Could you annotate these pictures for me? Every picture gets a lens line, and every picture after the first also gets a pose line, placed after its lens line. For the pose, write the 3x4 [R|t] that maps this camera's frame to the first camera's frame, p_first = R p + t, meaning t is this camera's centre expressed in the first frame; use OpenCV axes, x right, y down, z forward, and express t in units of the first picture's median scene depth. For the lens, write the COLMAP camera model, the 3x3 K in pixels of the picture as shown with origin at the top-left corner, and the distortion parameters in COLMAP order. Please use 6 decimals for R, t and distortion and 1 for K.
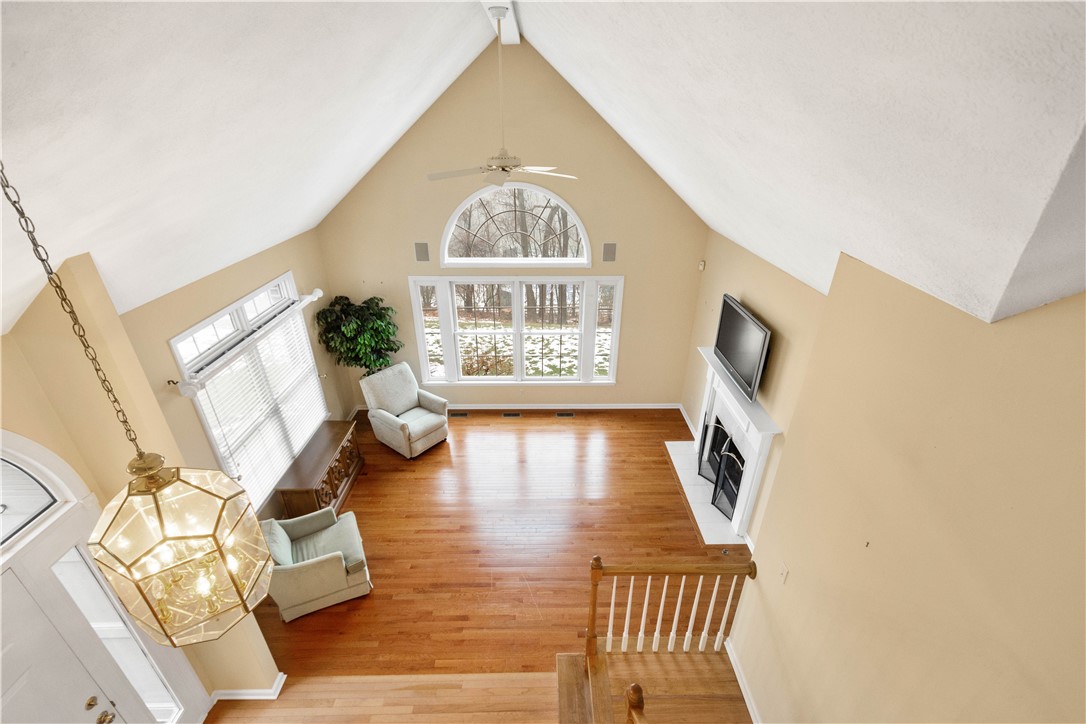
lens RADIAL K [[491.6, 0, 567.5], [0, 491.6, 388.8], [0, 0, 1]] dist [0.018103, -0.000922]
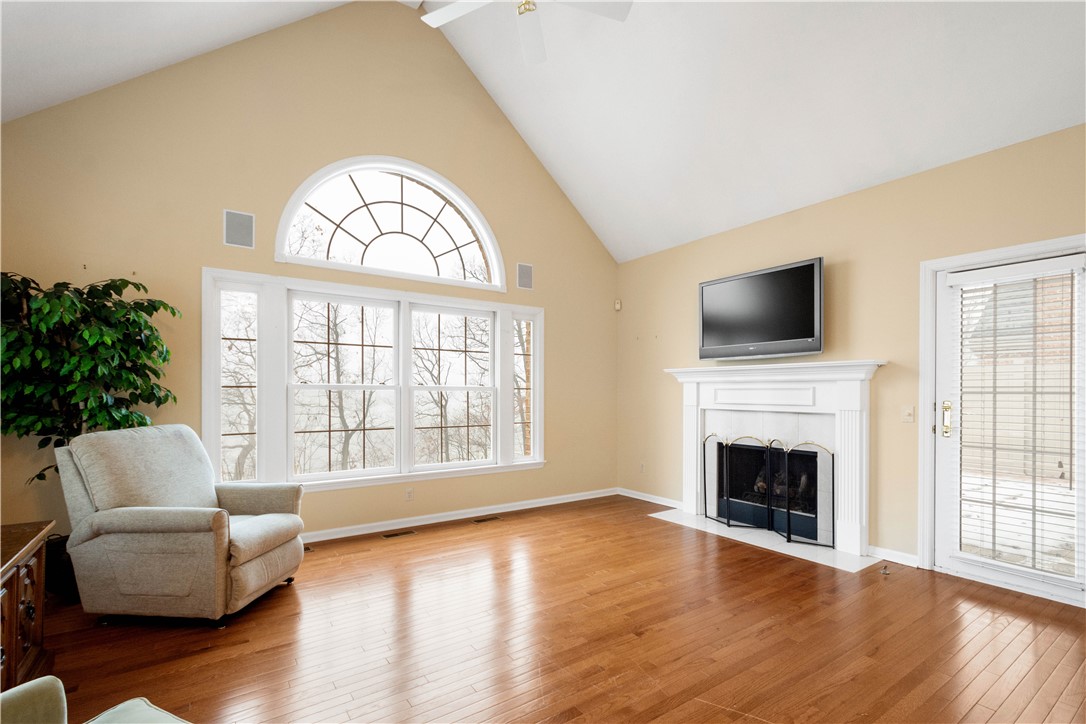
lens RADIAL K [[491.6, 0, 567.5], [0, 491.6, 388.8], [0, 0, 1]] dist [0.018103, -0.000922]
pose [[0.831330, -0.015380, 0.555566, -0.298593], [0.275234, 0.879826, -0.387495, 0.202772], [-0.482842, 0.475047, 0.735659, 0.481956]]
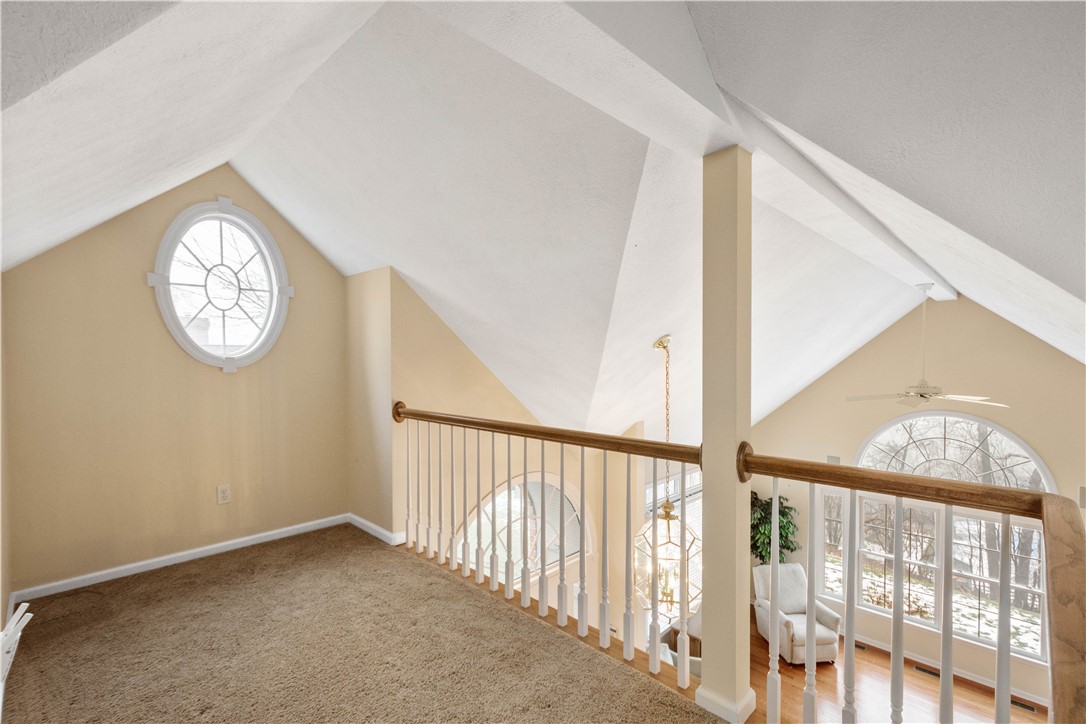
lens RADIAL K [[509.3, 0, 539.1], [0, 509.3, 357.7], [0, 0, 1]] dist [0.016068, -0.000452]
pose [[0.692004, -0.010704, -0.721814, 0.076099], [-0.337271, 0.879259, -0.336381, 0.115656], [0.638262, 0.476224, 0.604841, -0.214641]]
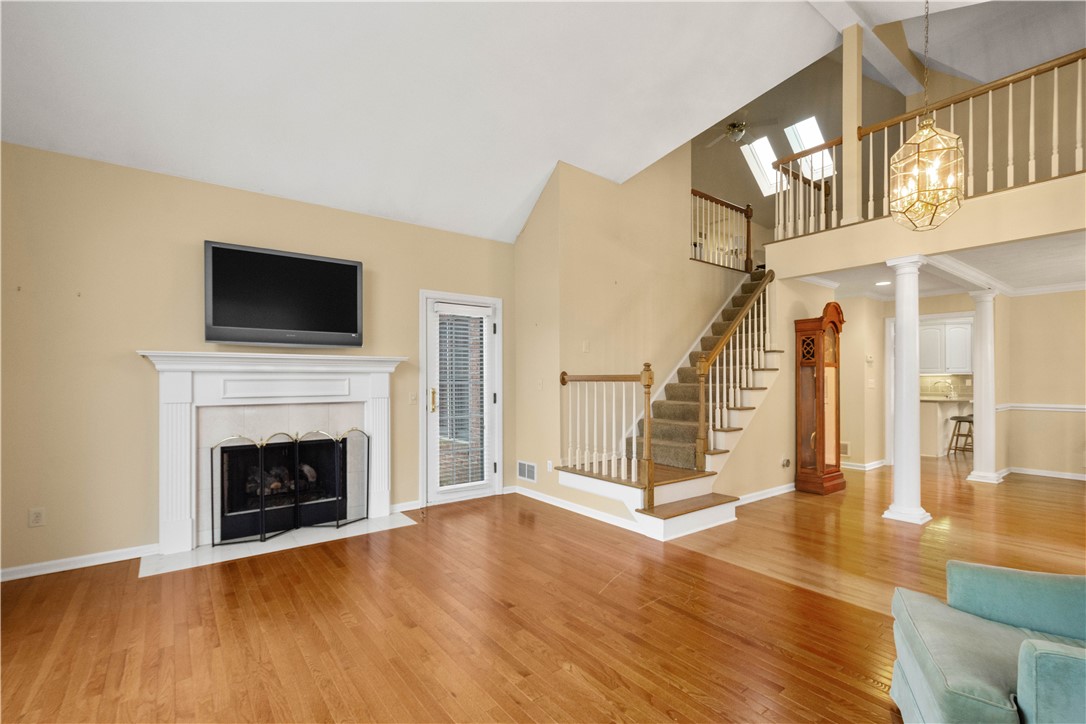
lens RADIAL K [[498.6, 0, 537.8], [0, 498.6, 381.6], [0, 0, 1]] dist [0.012309, 0.000012]
pose [[-0.569086, -0.025328, 0.821888, -0.401511], [0.378136, 0.879507, 0.288930, -0.043395], [-0.730174, 0.475212, -0.490938, 0.924659]]
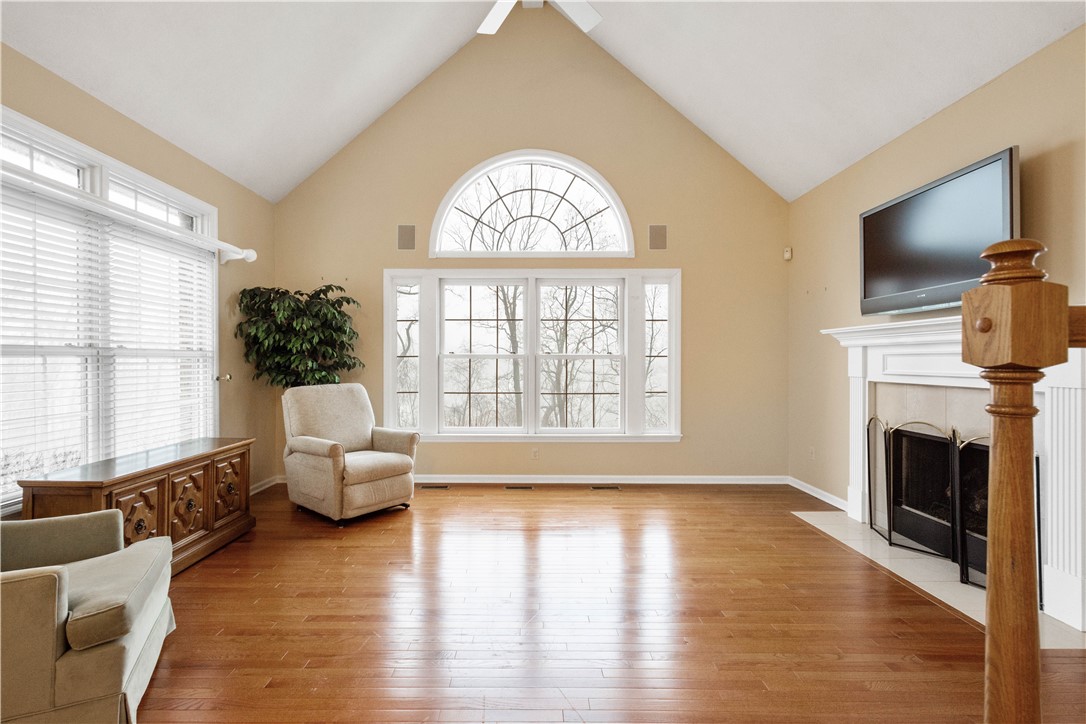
lens RADIAL K [[509.3, 0, 539.1], [0, 509.3, 357.7], [0, 0, 1]] dist [0.016068, -0.000452]
pose [[0.999169, -0.021462, -0.034657, -0.071041], [0.002307, 0.878582, -0.477586, 0.247323], [0.040699, 0.477109, 0.877901, 0.412227]]
